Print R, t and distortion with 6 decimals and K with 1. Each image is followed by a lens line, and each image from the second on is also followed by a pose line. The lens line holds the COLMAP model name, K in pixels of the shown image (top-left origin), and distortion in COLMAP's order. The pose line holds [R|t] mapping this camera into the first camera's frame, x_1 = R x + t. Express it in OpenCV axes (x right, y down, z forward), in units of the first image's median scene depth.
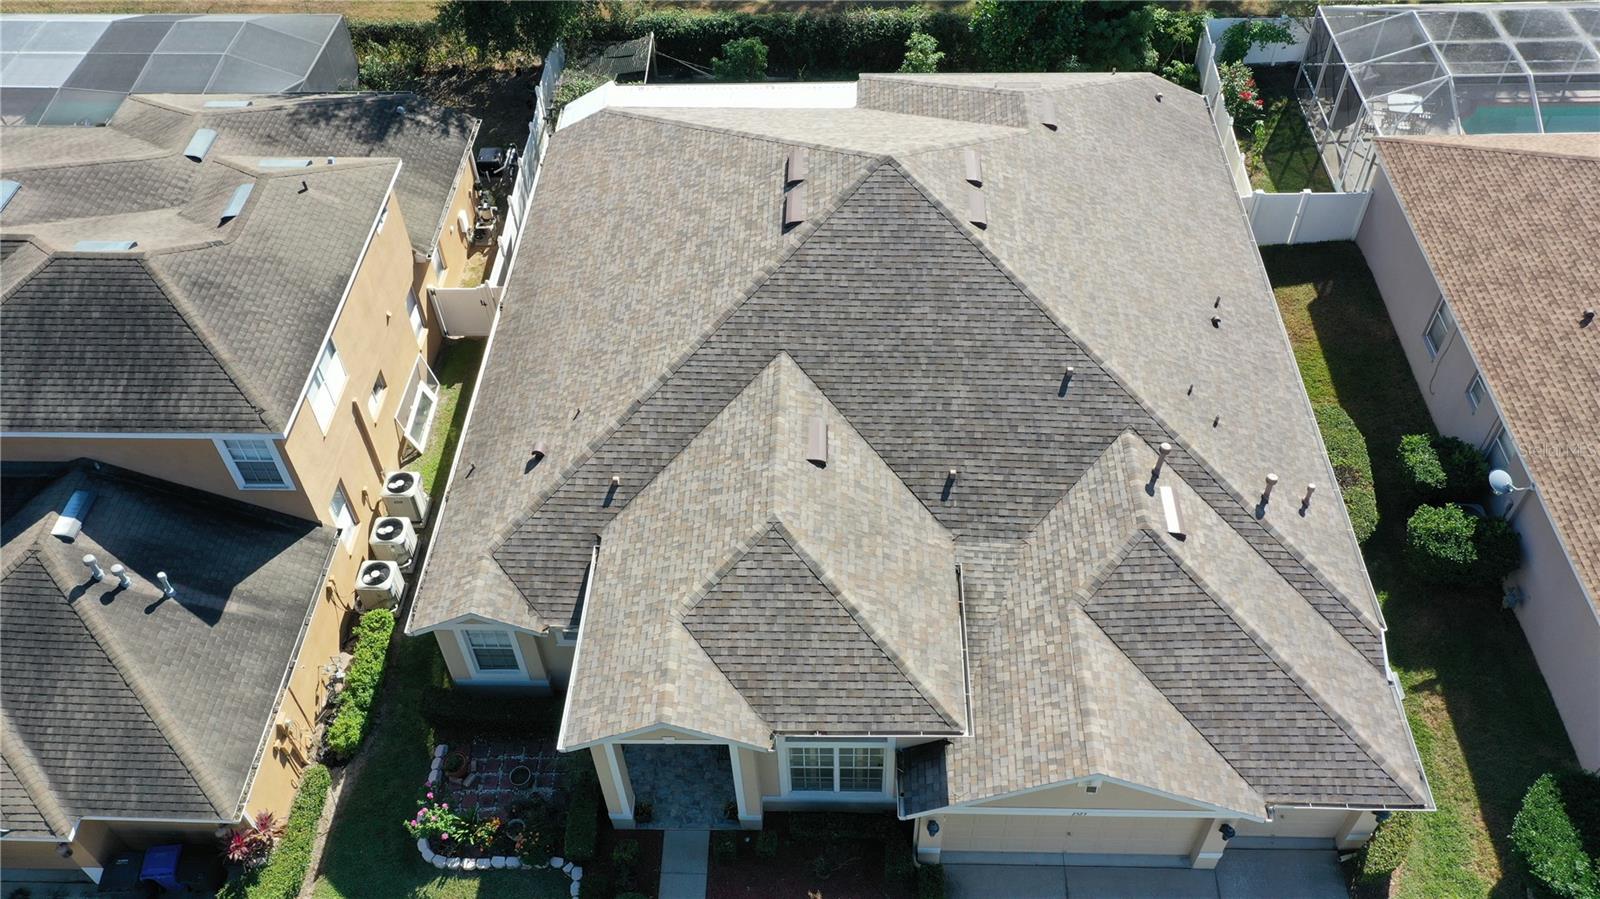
lens RADIAL K [[1273.1, 0, 804.6], [0, 1273.1, 454.8], [0, 0, 1]] dist [0.022575, -0.009176]
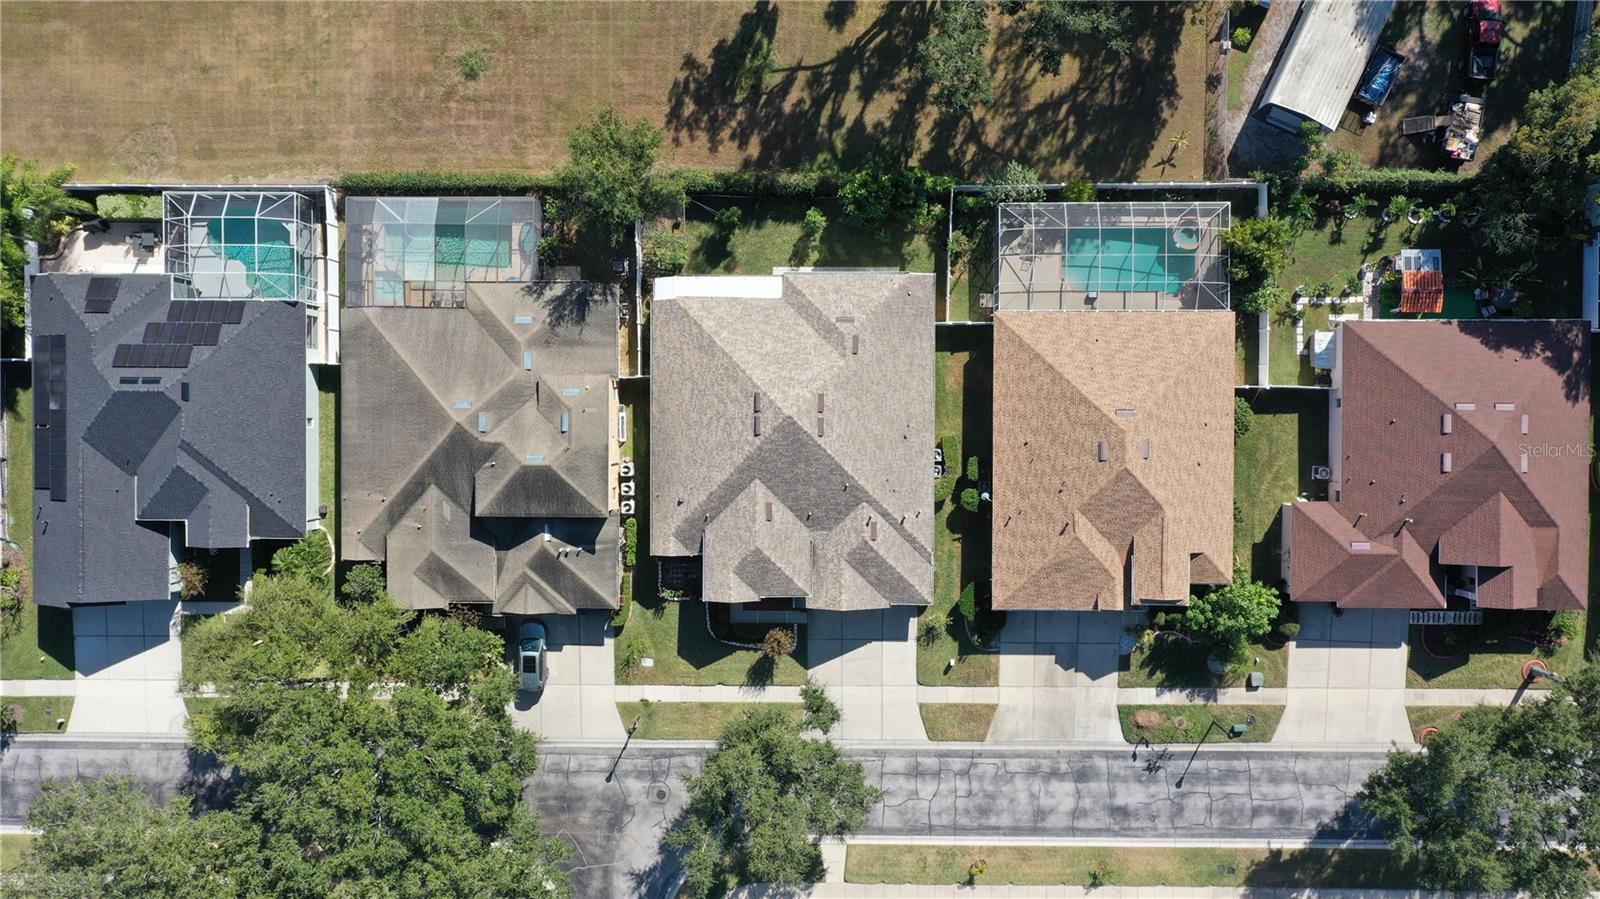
lens RADIAL K [[1273.1, 0, 805.3], [0, 1273.1, 446.3], [0, 0, 1]] dist [0.022575, -0.009176]
pose [[0.999671, -0.025528, -0.002649, 0.118344], [0.020207, 0.719232, 0.694476, -2.421694], [-0.015823, -0.694301, 0.719511, -1.256540]]
